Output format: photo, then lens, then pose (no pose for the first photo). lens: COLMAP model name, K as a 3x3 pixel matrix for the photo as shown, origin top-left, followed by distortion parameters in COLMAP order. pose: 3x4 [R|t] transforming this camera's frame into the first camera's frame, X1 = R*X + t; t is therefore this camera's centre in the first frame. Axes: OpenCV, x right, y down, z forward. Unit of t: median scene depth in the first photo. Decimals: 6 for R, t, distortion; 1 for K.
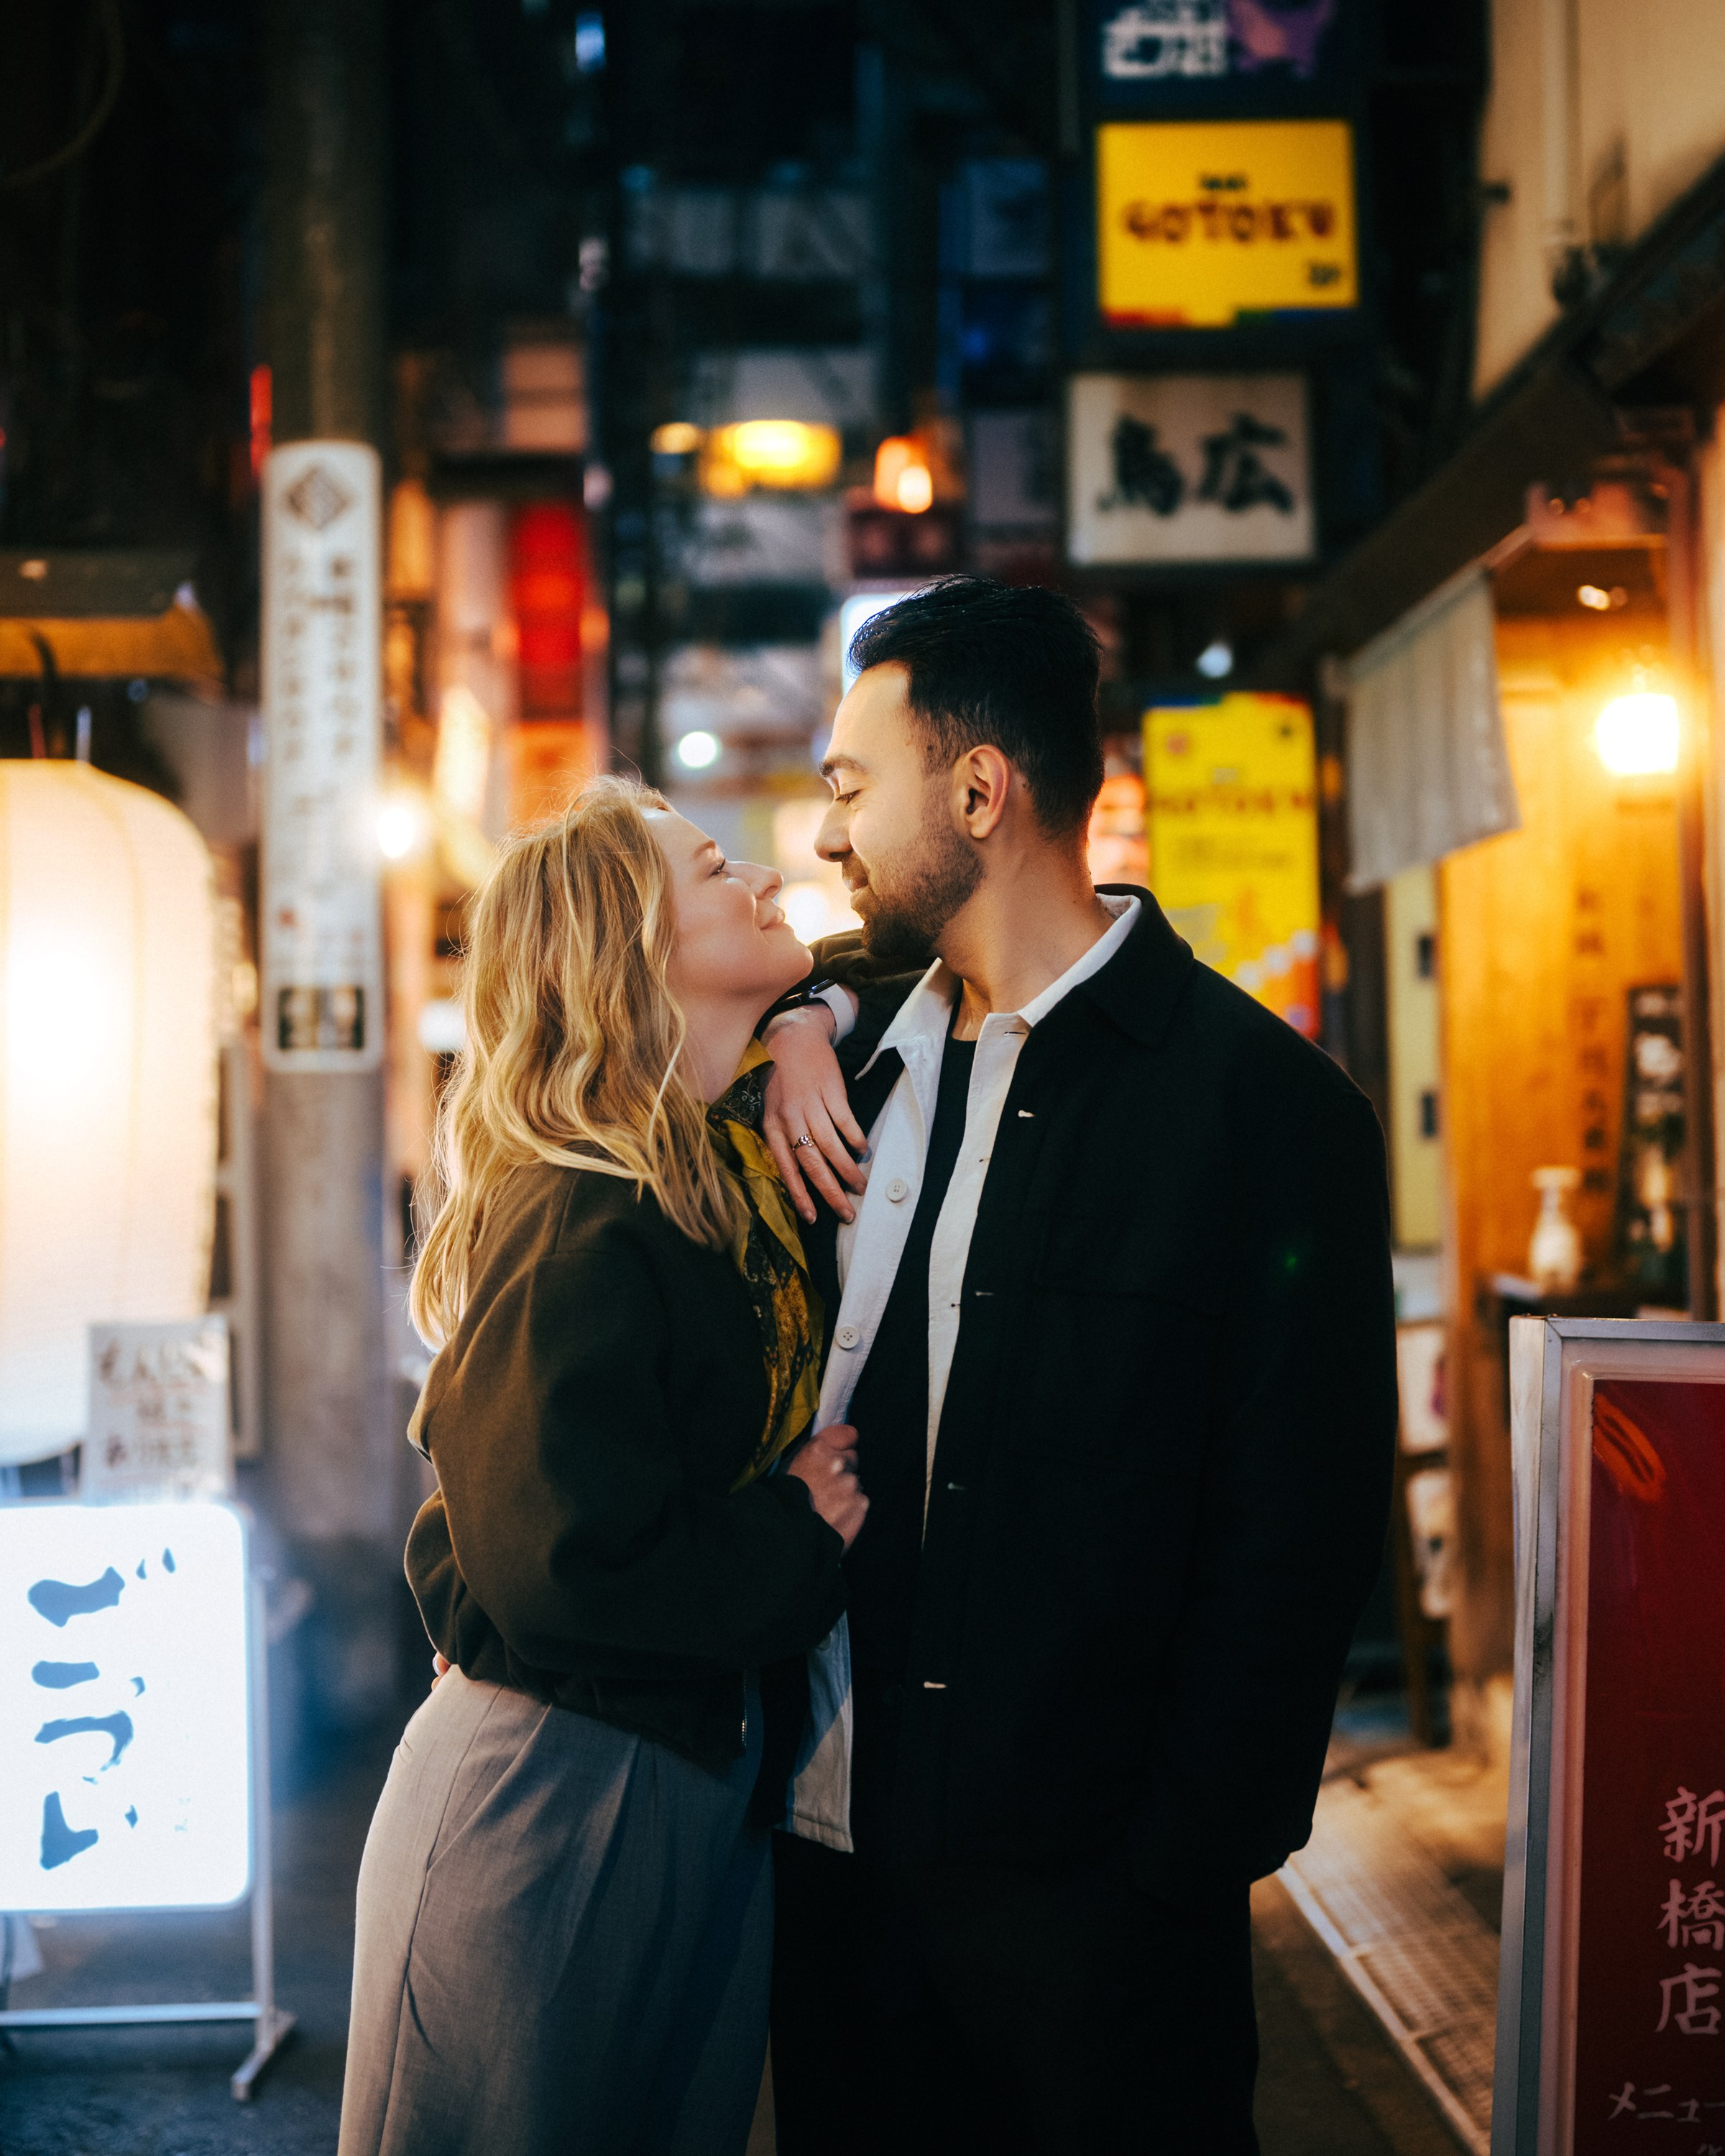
lens RADIAL K [[3968.7, 0, 862.5], [0, 3968.7, 1078.0], [0, 0, 1]] dist [0.016037, -0.027448]
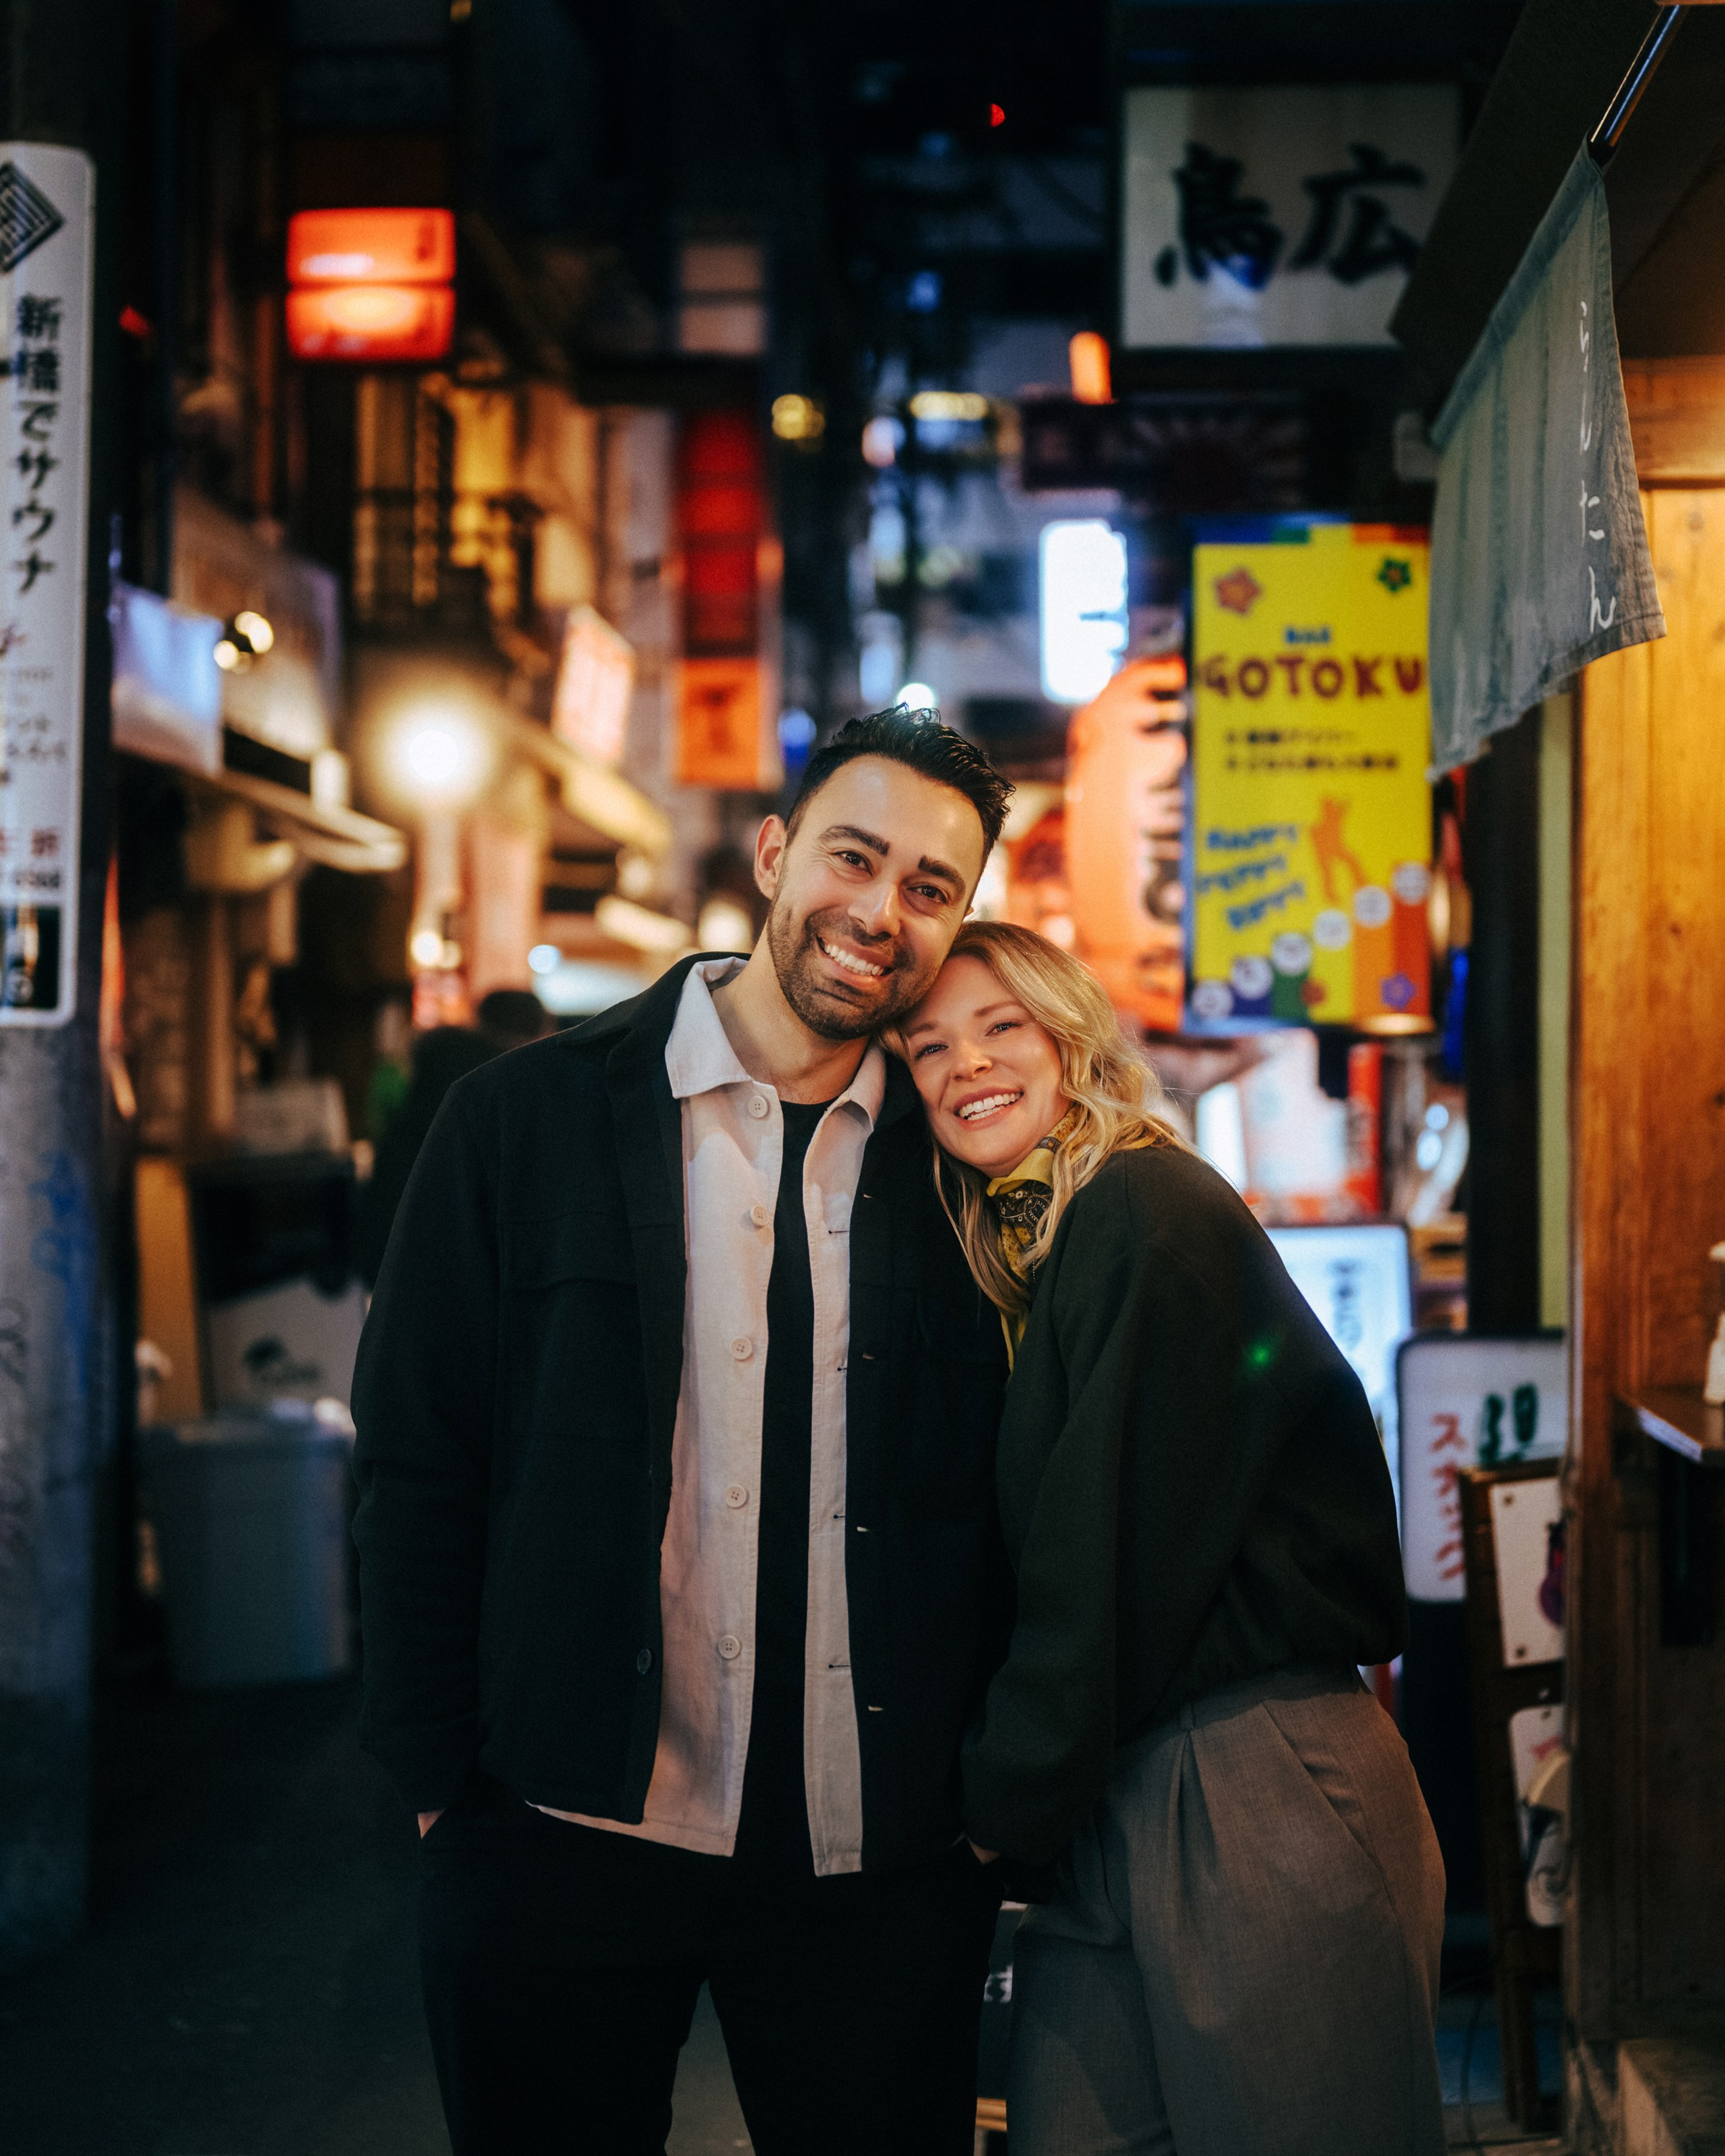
lens RADIAL K [[3968.7, 0, 862.5], [0, 3968.7, 1078.0], [0, 0, 1]] dist [0.016037, -0.027448]
pose [[0.996945, 0.024423, -0.074186, 0.063074], [-0.024022, 0.999692, 0.006290, -0.001723], [0.074317, -0.004489, 0.997225, 0.282582]]
